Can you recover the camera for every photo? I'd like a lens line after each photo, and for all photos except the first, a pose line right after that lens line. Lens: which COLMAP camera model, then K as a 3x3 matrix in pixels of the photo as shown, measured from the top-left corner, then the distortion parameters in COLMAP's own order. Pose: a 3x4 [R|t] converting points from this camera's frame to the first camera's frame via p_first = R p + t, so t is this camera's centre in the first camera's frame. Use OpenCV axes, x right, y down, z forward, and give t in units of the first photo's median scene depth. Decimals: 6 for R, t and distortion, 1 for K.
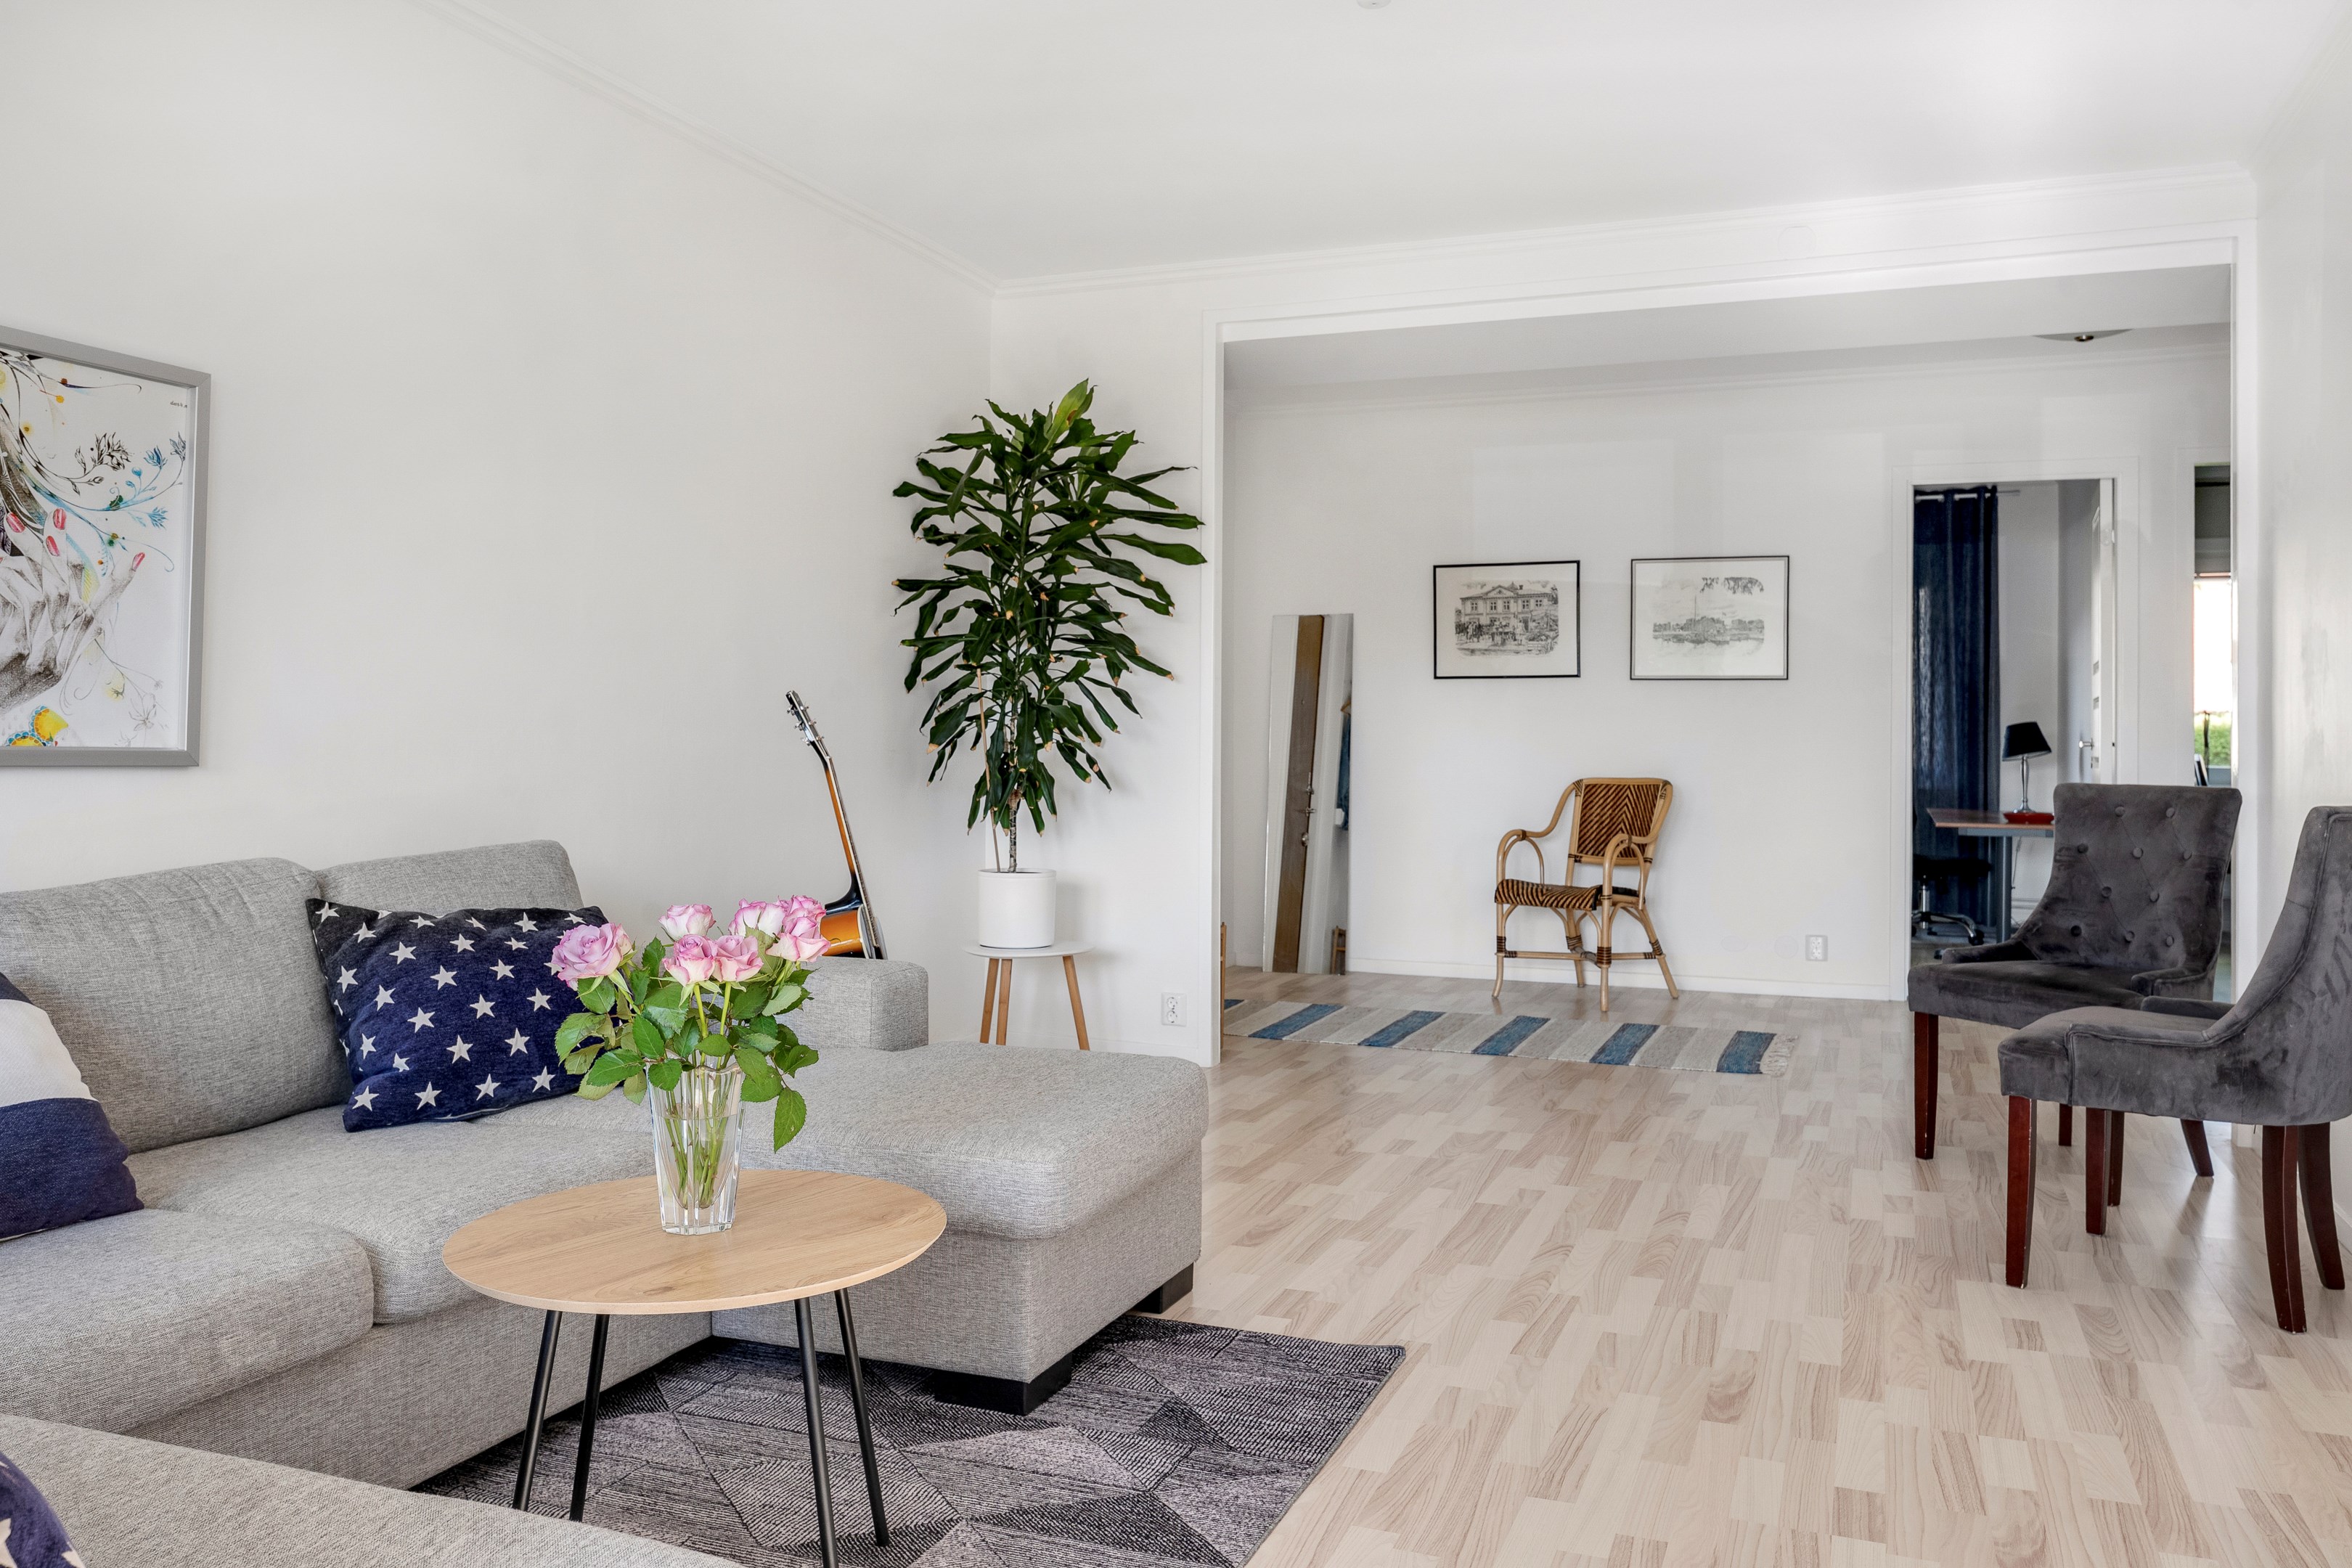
lens RADIAL K [[1762.1, 0, 1184.3], [0, 1762.1, 776.1], [0, 0, 1]] dist [0.007852, 0.000663]
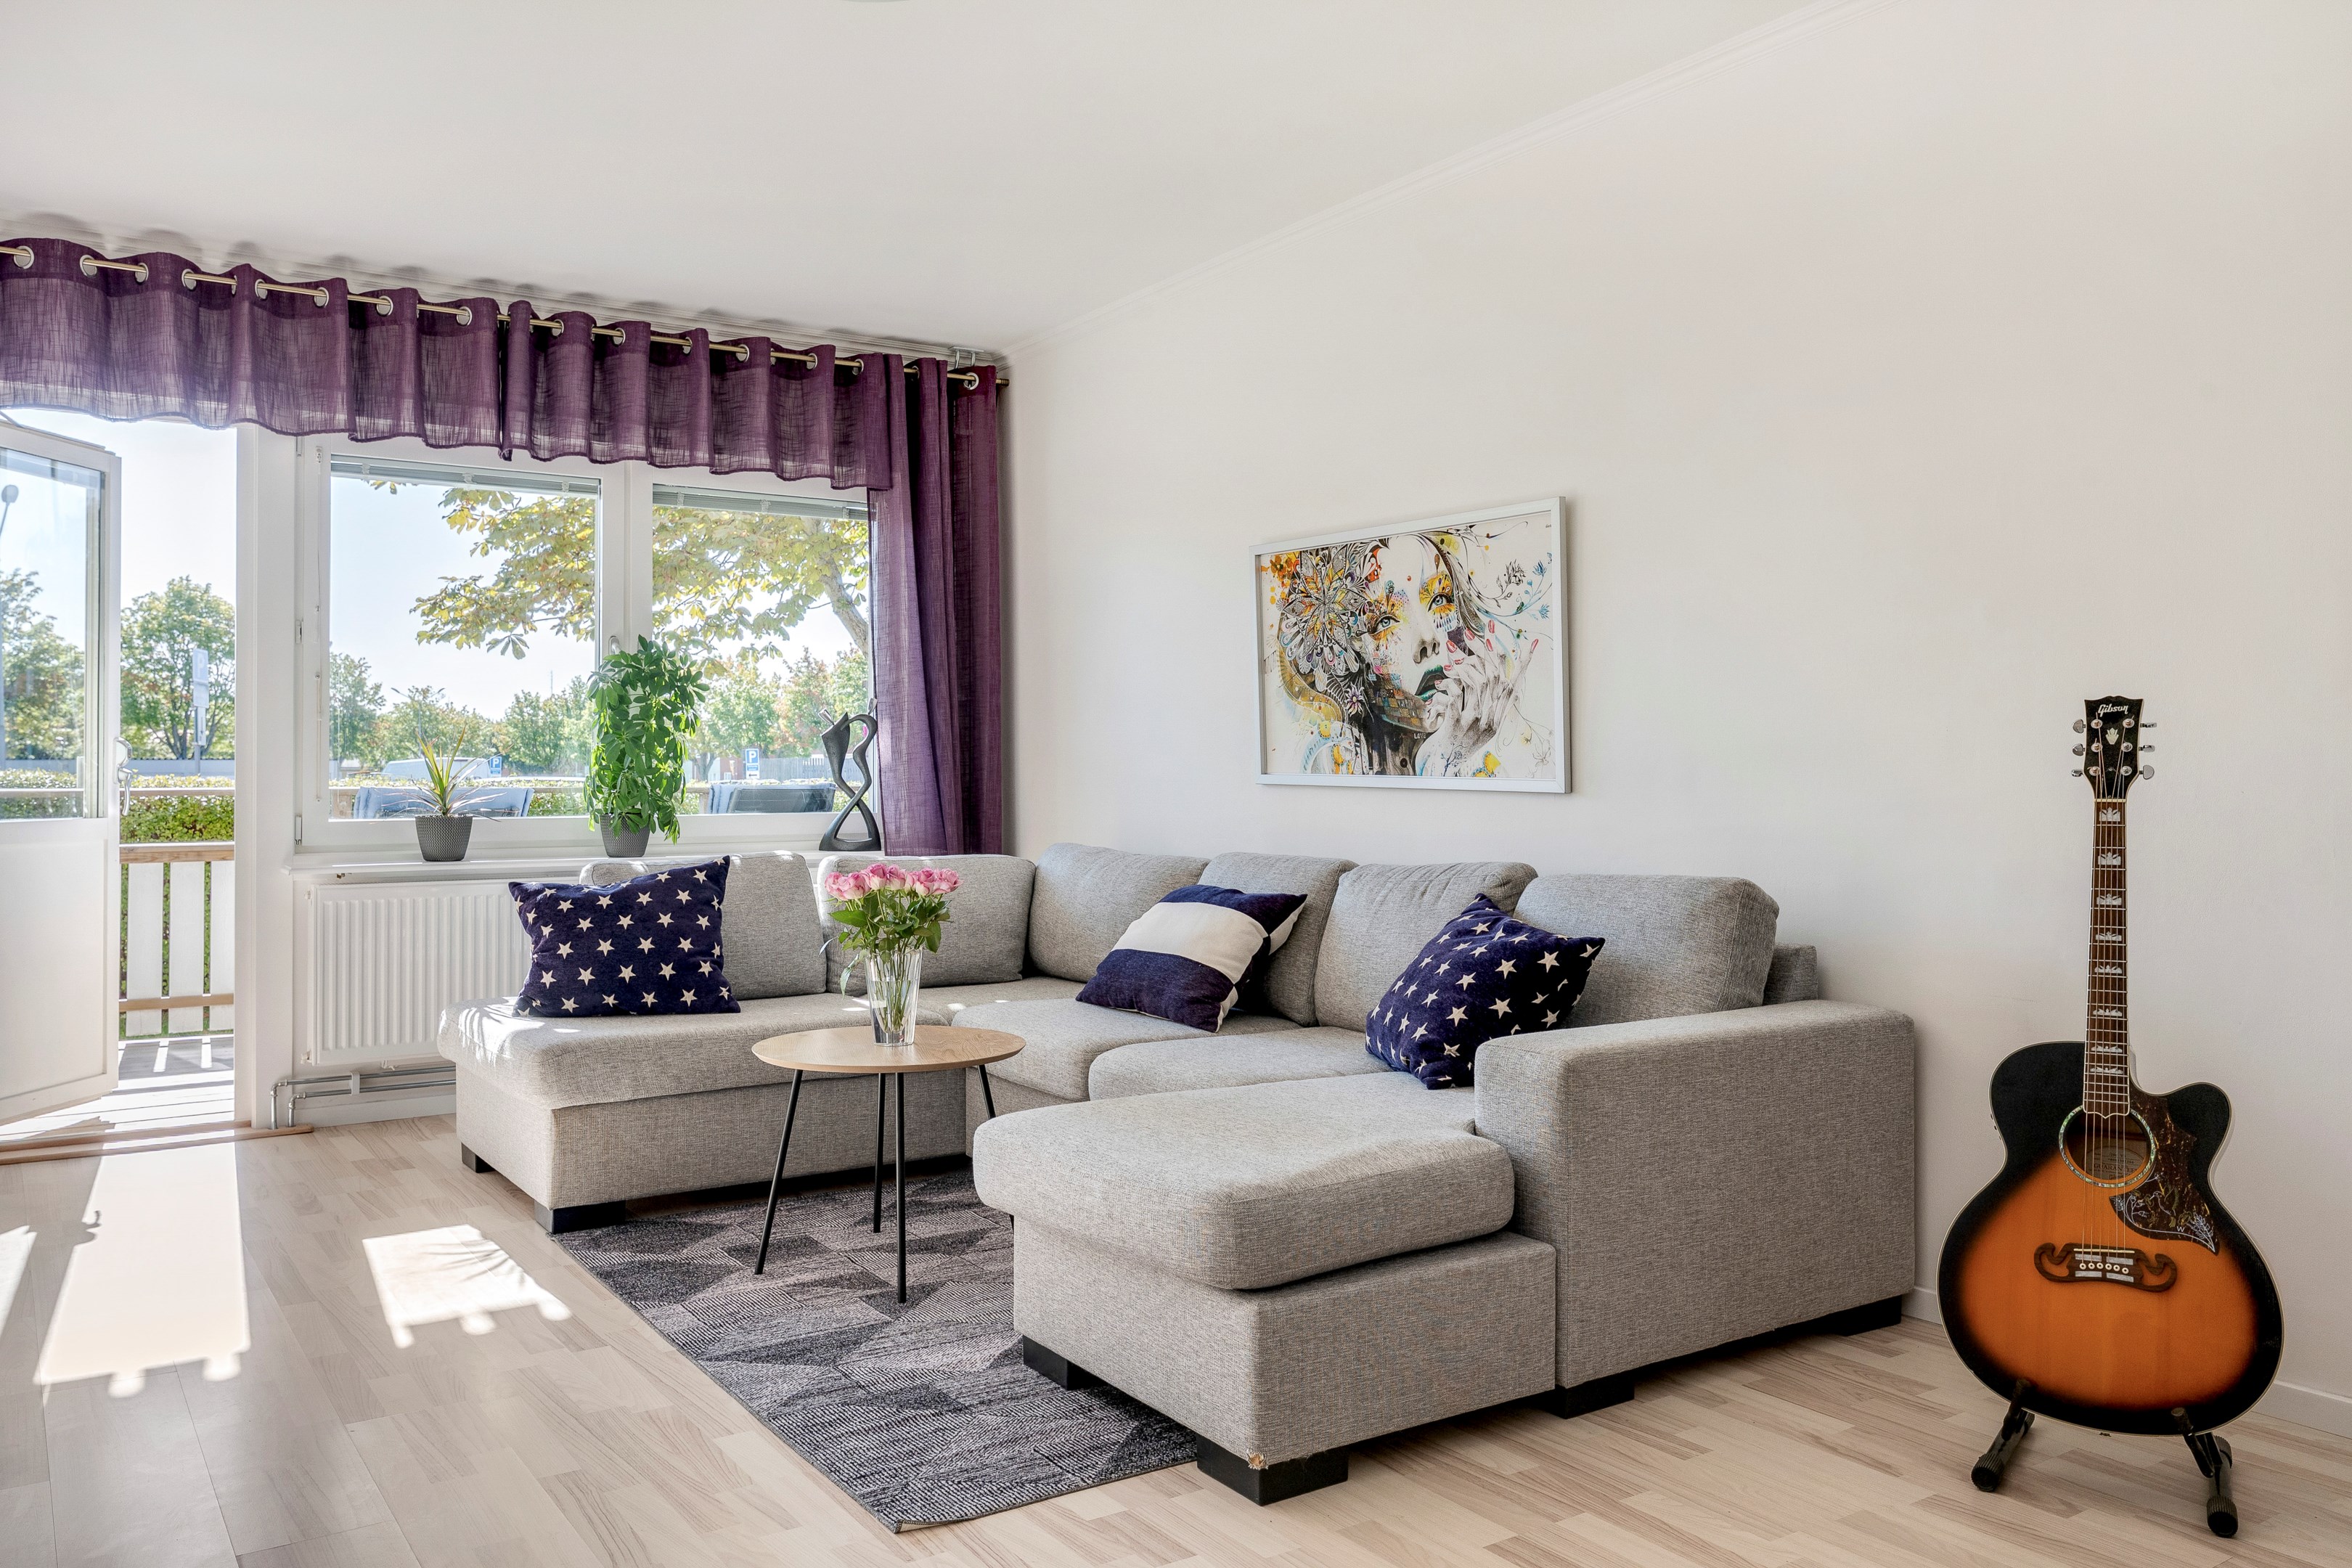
lens RADIAL K [[1762.1, 0, 1183.6], [0, 1762.1, 778.7], [0, 0, 1]] dist [0.007852, 0.000663]
pose [[-0.567515, -0.001057, -0.823362, 0.868007], [-0.015858, 0.999828, 0.009648, -0.030133], [0.823210, 0.018532, -0.567434, 1.894162]]
